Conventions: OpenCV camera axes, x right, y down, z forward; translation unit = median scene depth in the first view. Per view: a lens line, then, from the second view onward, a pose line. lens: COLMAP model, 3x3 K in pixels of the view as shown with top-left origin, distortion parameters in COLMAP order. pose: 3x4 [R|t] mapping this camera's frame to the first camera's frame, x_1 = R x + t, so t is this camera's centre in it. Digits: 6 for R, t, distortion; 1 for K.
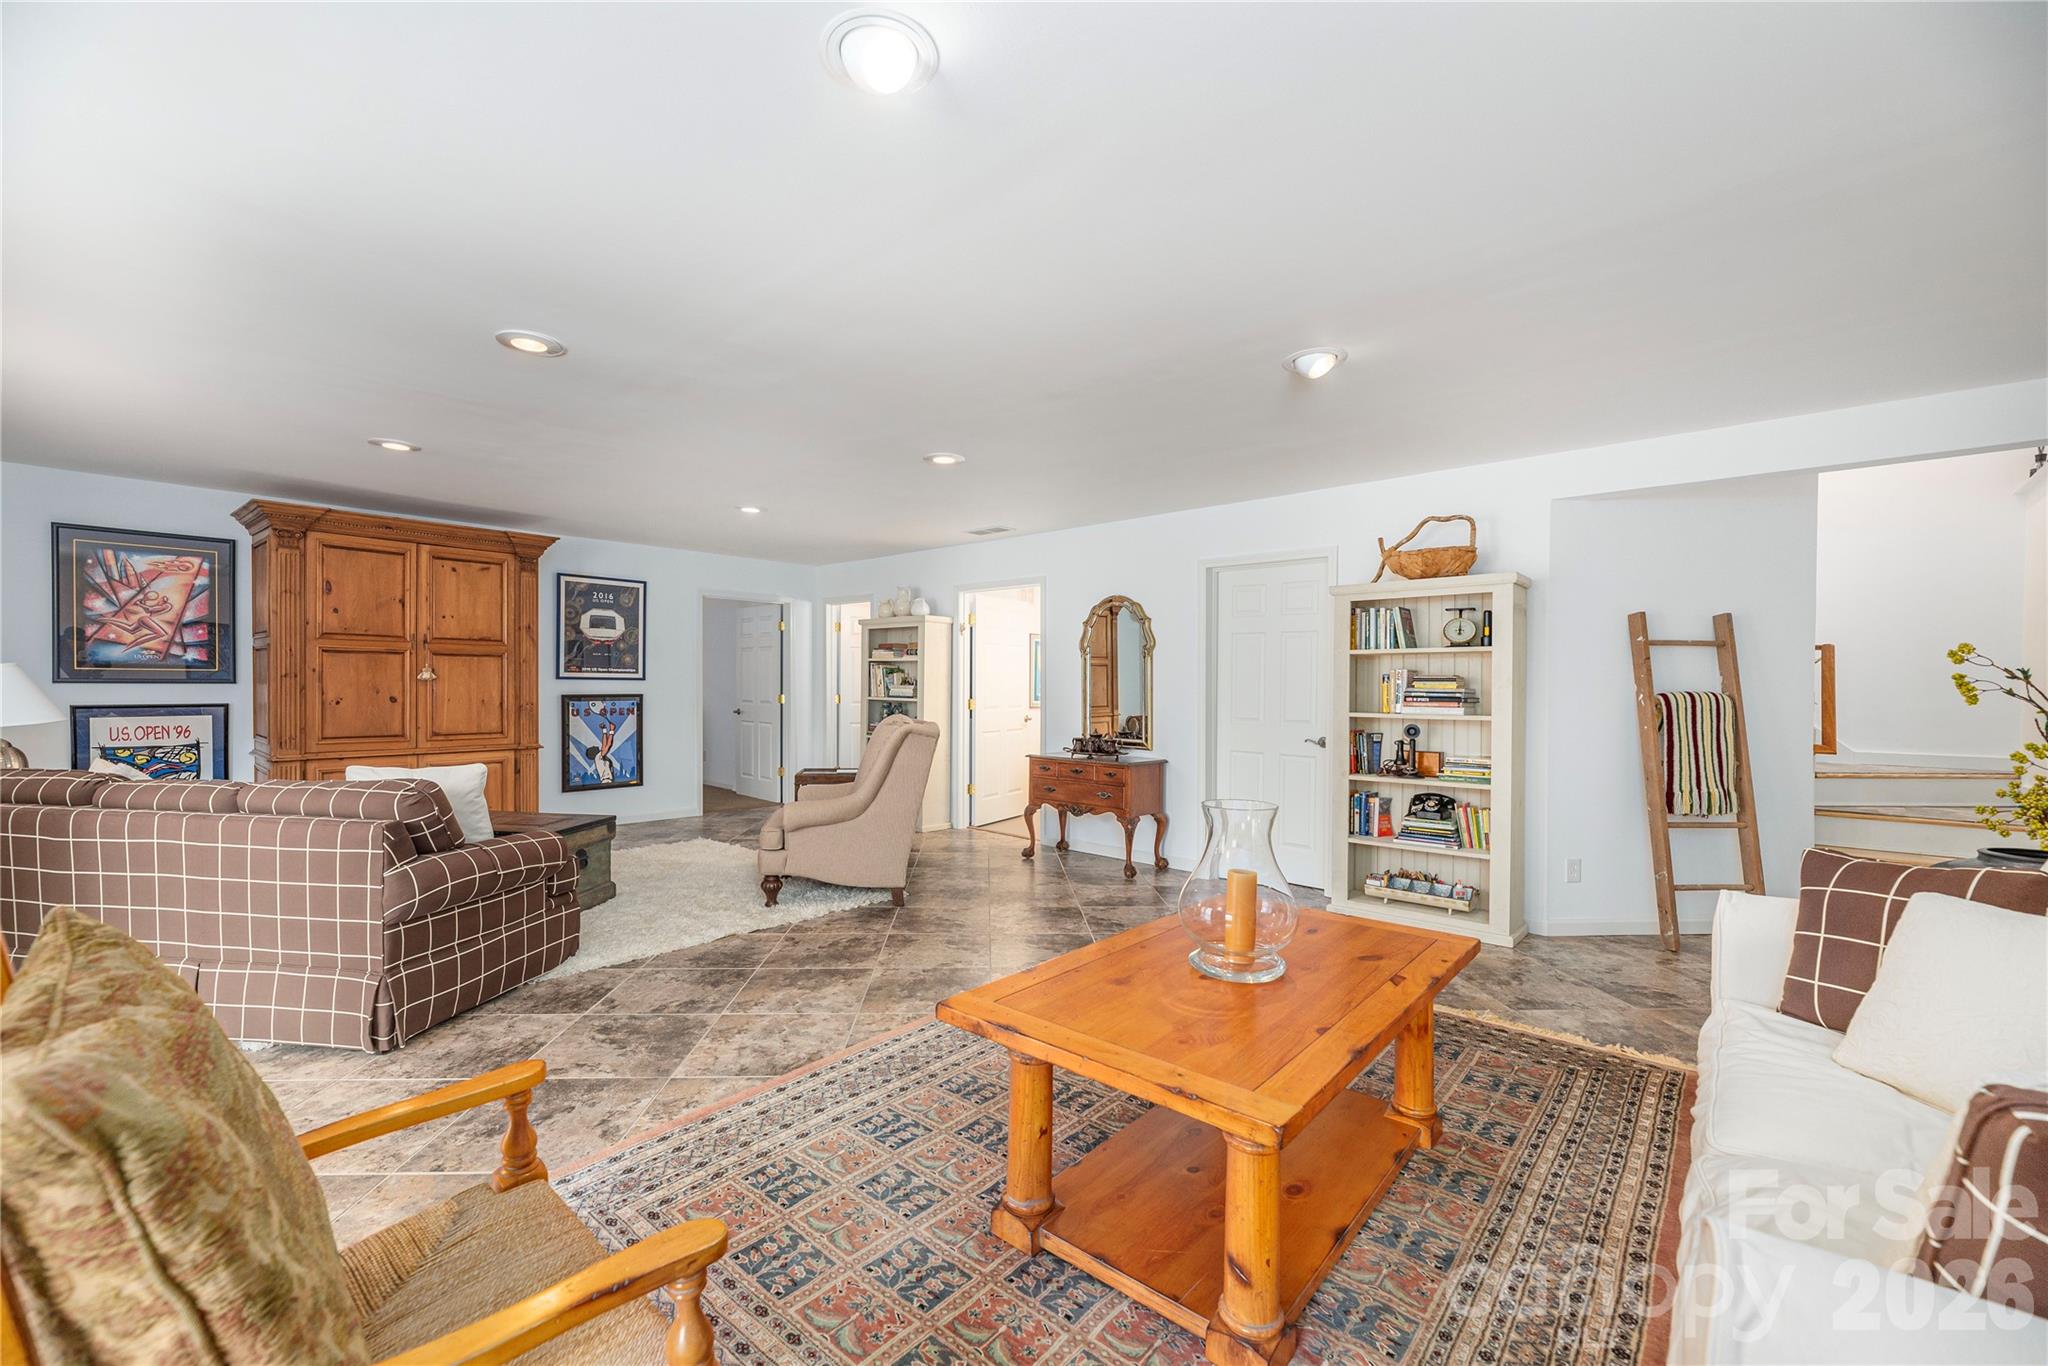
lens RADIAL K [[846.2, 0, 1021.2], [0, 846.2, 683.3], [0, 0, 1]] dist [-0.002360, -0.000446]
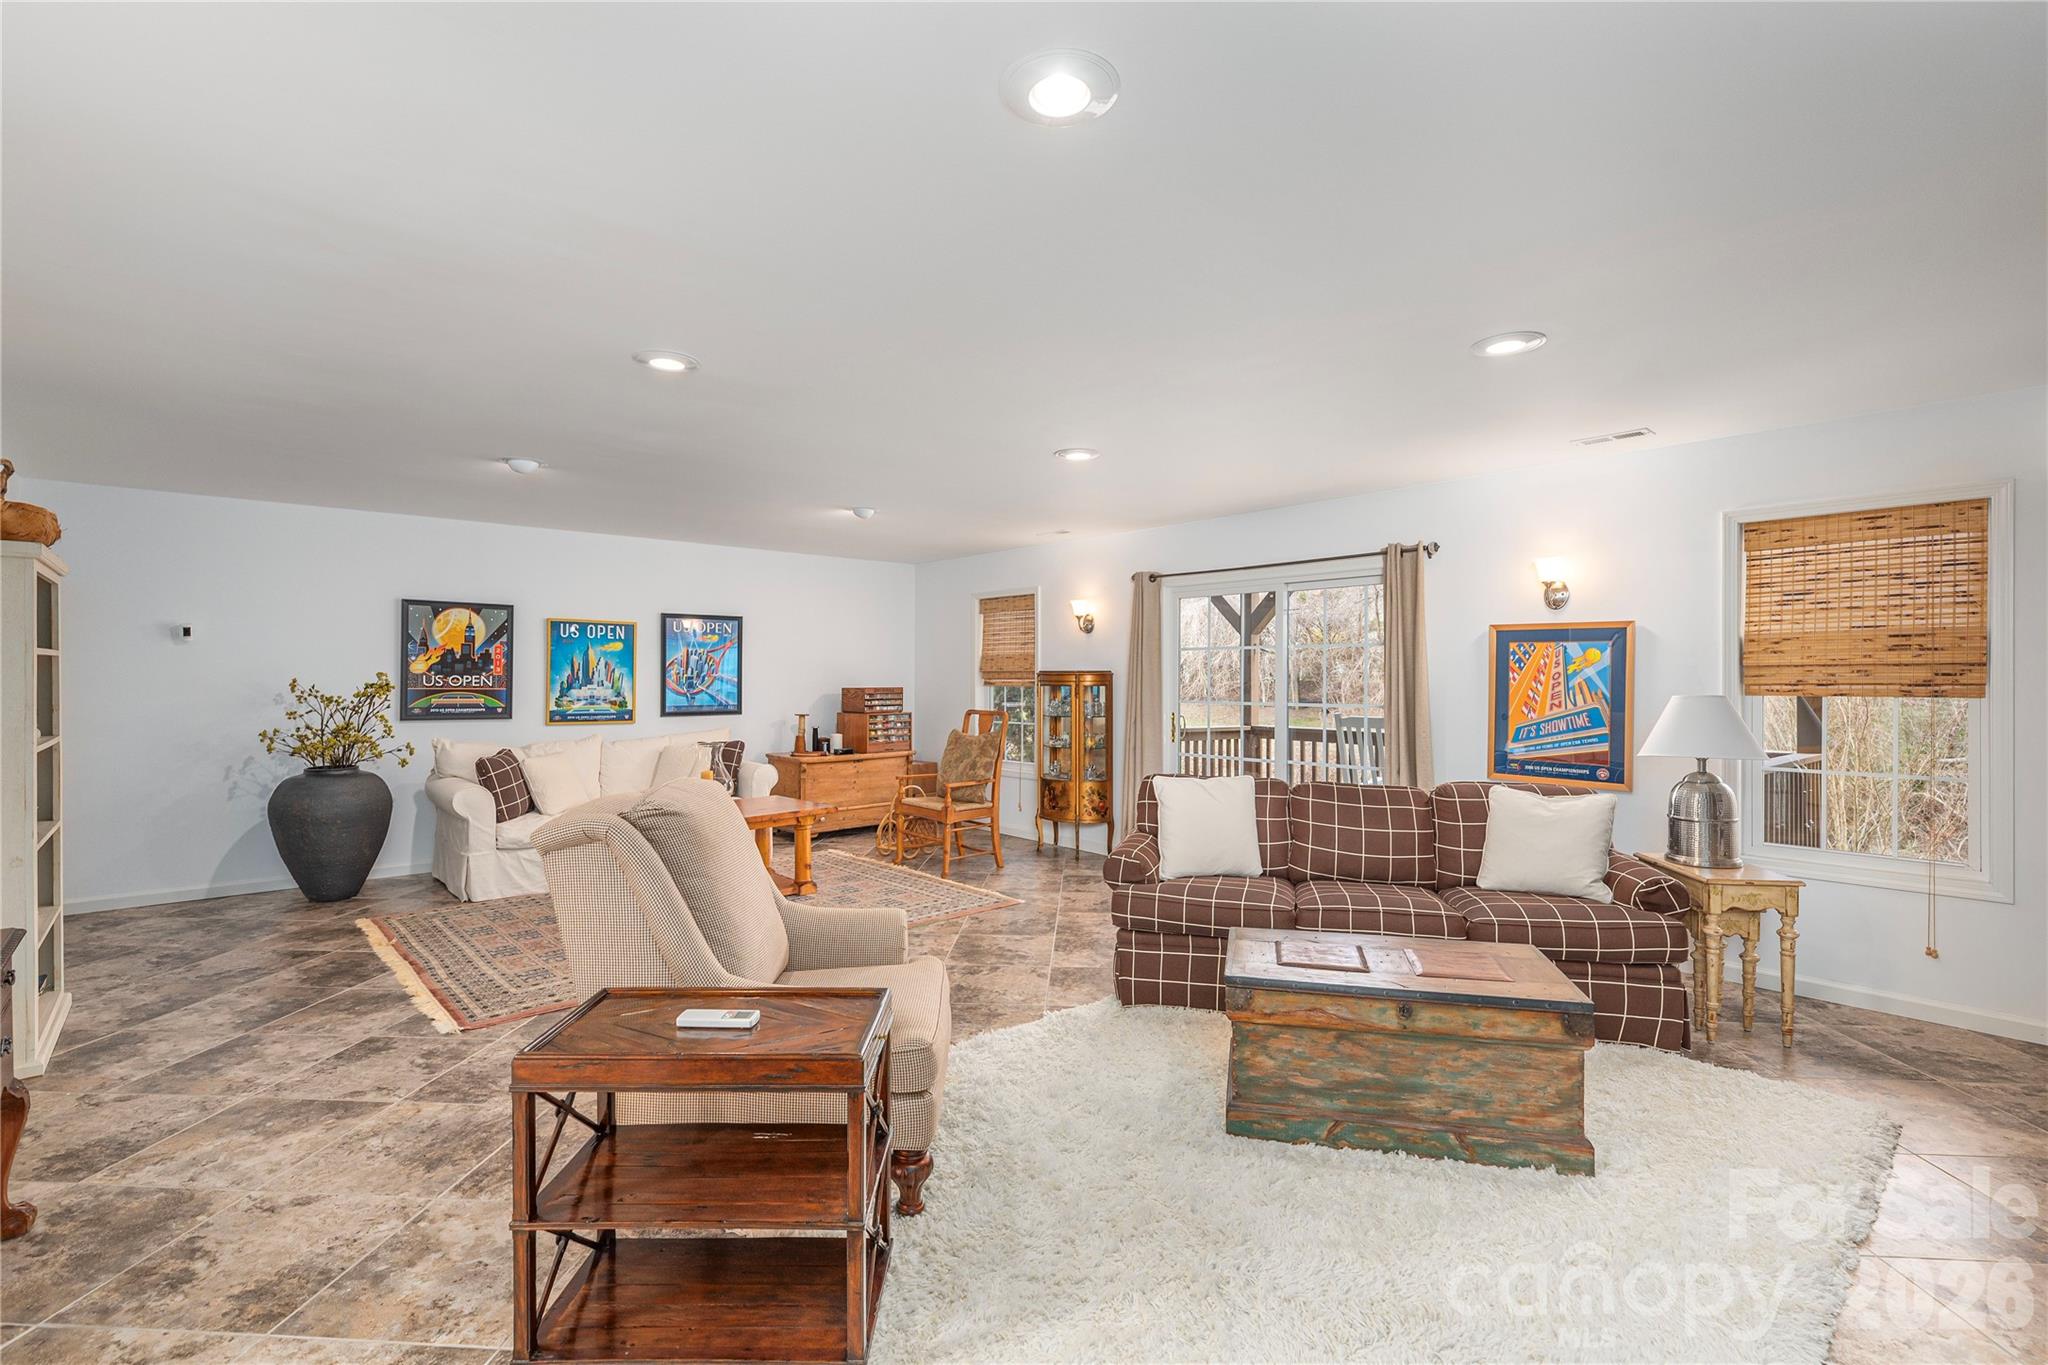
lens RADIAL K [[931.7, 0, 1024.0], [0, 931.7, 682.5], [0, 0, 1]] dist [0.001530, 0.000219]
pose [[-0.991292, -0.012004, 0.131131, -0.424037], [-0.011609, 0.999925, 0.003775, -0.023651], [-0.131167, 0.002220, -0.991358, 1.538740]]
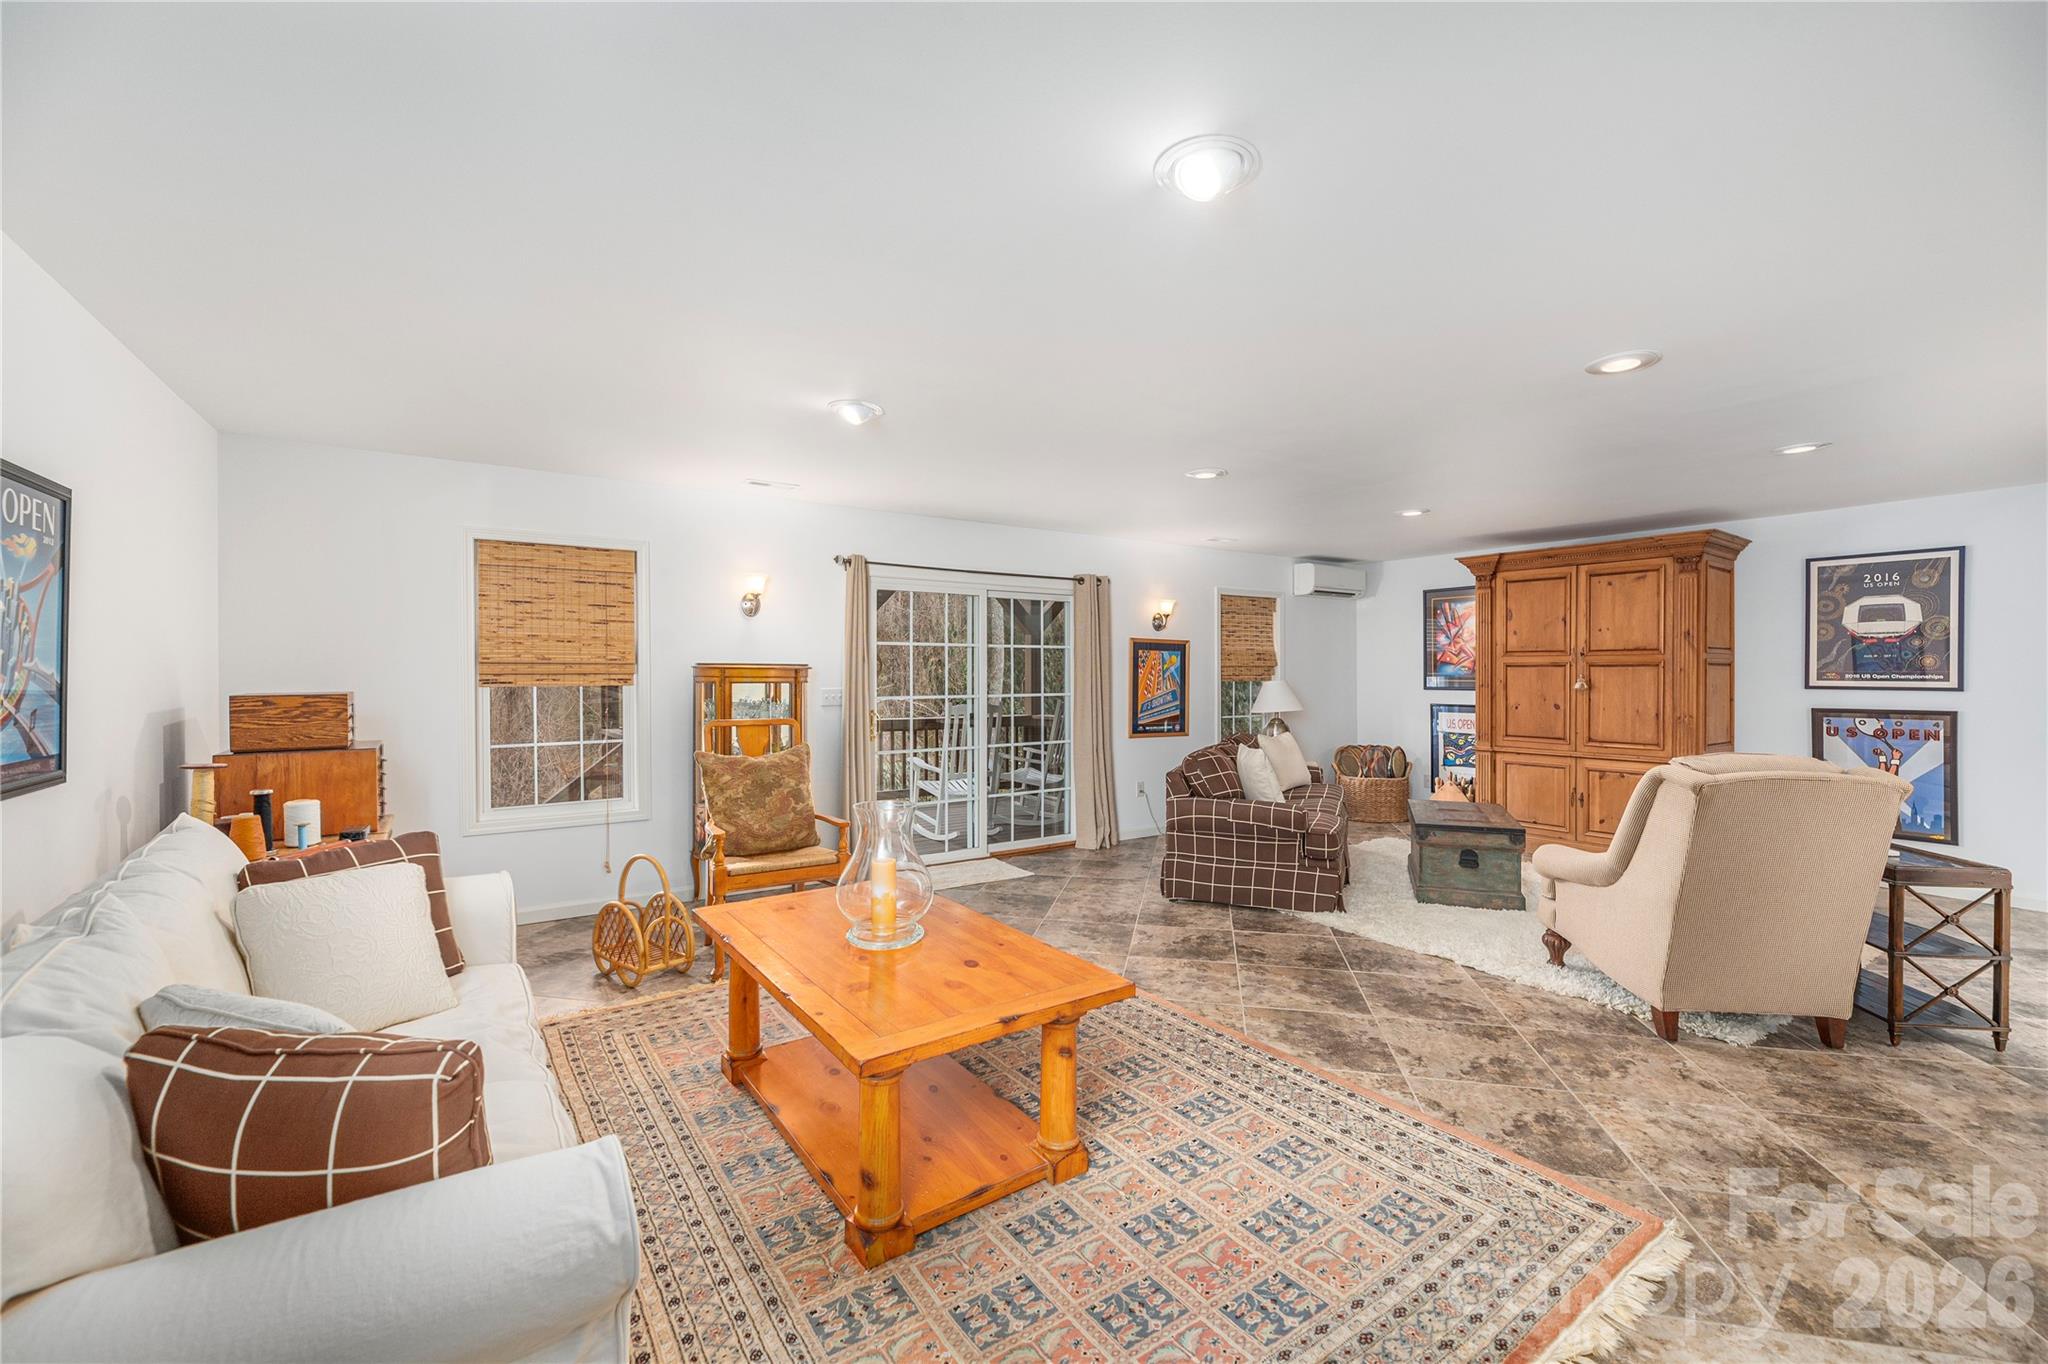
lens RADIAL K [[846.2, 0, 1021.2], [0, 846.2, 682.3], [0, 0, 1]] dist [-0.002360, -0.000446]
pose [[-0.255585, 0.001946, -0.966785, 0.607086], [-0.001447, 0.999996, 0.002395, -0.016884], [0.966785, 0.002012, -0.255581, 0.658653]]
